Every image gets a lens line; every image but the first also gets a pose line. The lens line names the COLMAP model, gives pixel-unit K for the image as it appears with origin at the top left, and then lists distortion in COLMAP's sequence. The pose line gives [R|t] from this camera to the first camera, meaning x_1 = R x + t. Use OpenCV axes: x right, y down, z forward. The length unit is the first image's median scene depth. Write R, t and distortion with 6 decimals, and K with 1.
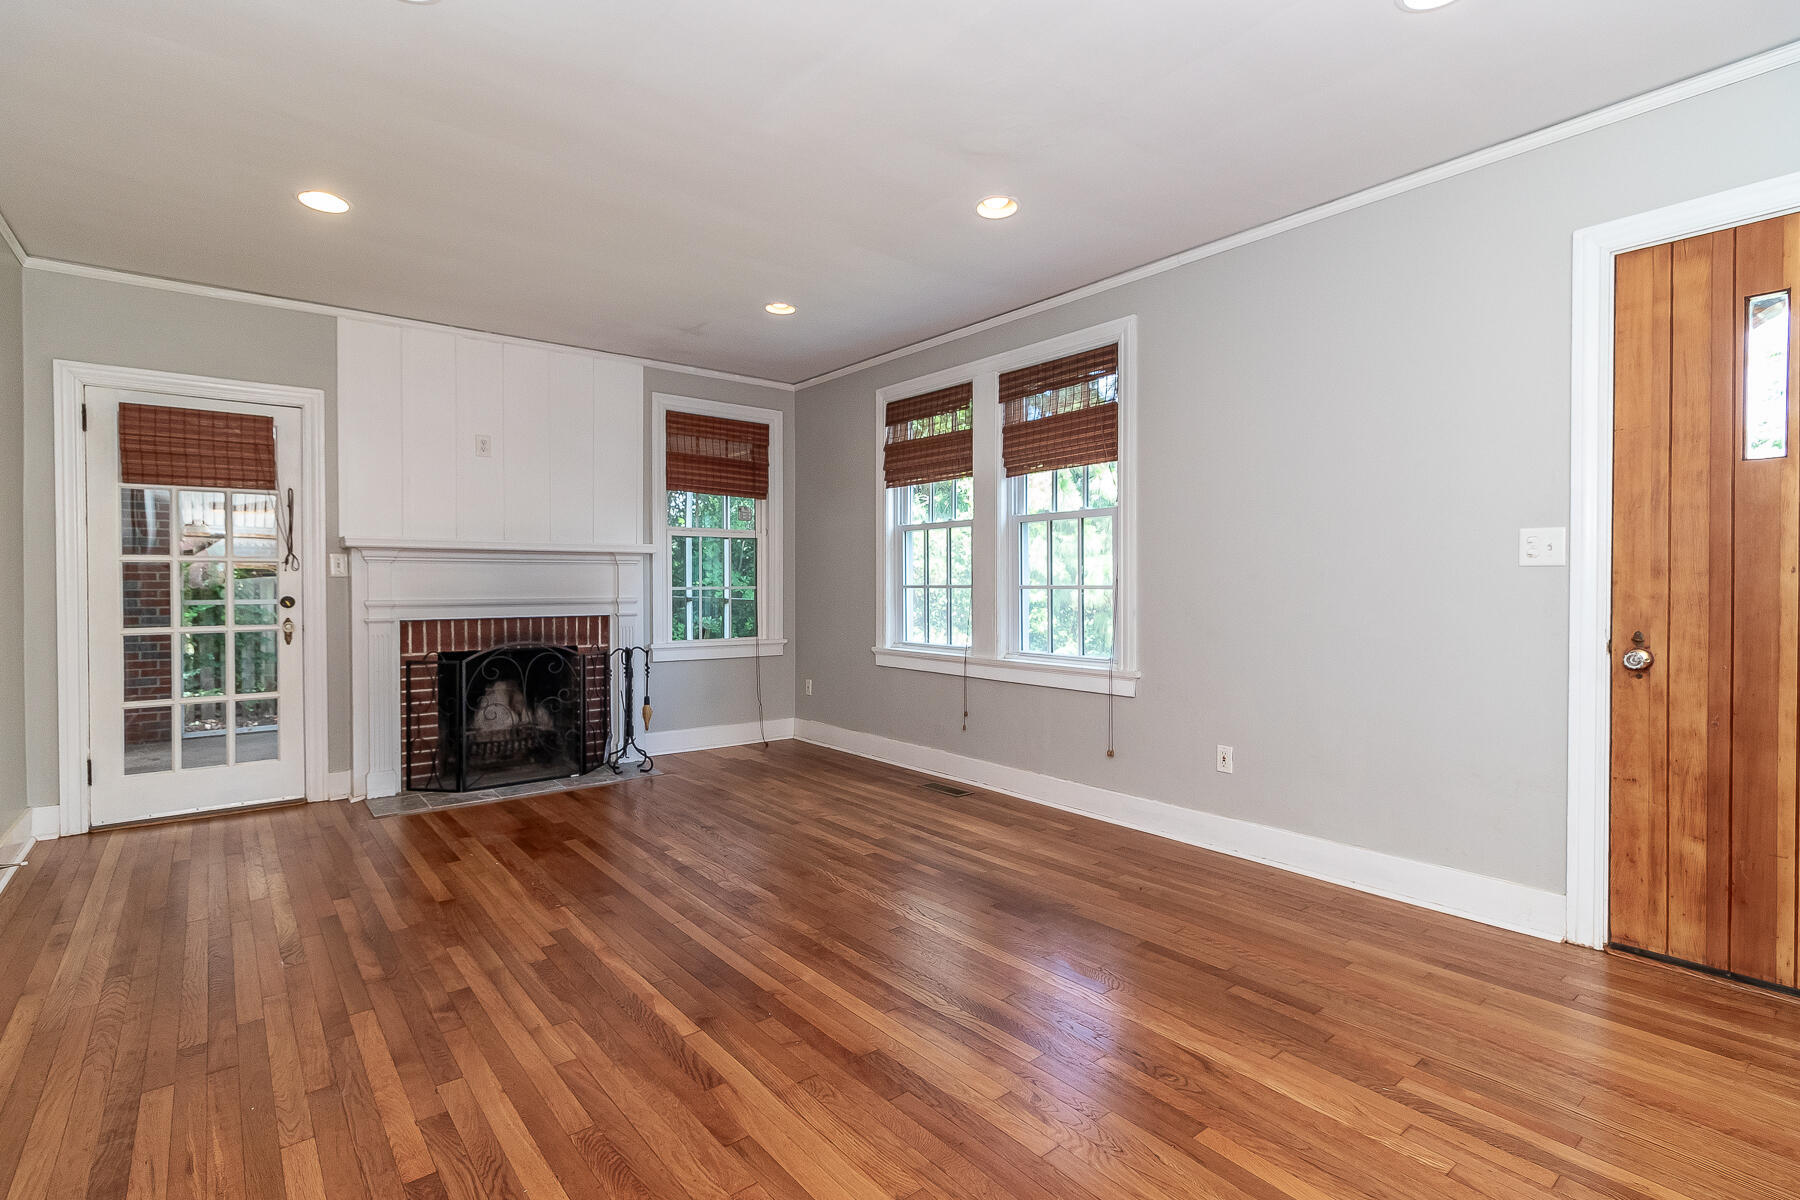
lens RADIAL K [[837.9, 0, 897.4], [0, 837.9, 593.5], [0, 0, 1]] dist [-0.001560, -0.000335]
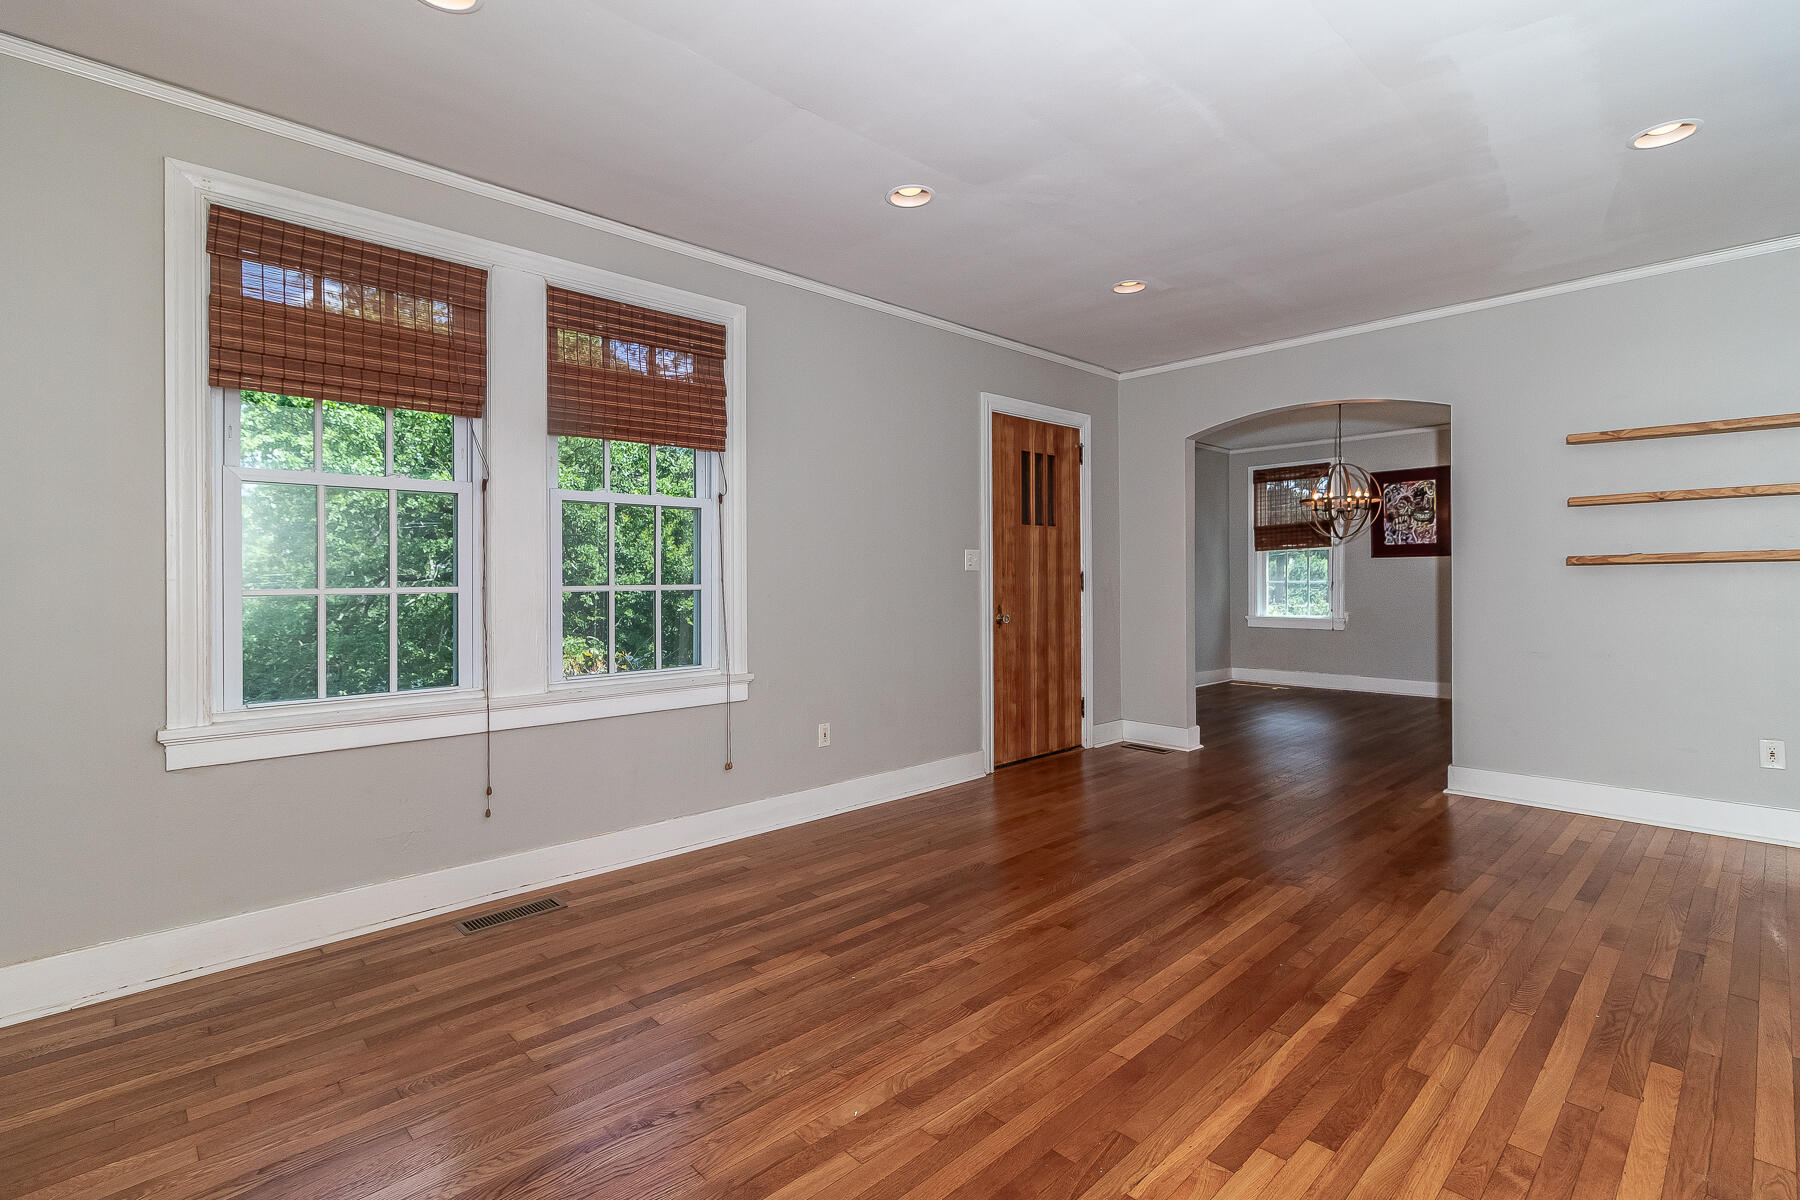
lens RADIAL K [[837.9, 0, 895.1], [0, 837.9, 581.0], [0, 0, 1]] dist [-0.001560, -0.000335]
pose [[-0.074144, 0.001521, 0.997246, -0.875991], [0.019238, 0.999815, -0.000095, -0.013368], [-0.997062, 0.019178, -0.074159, 1.132206]]
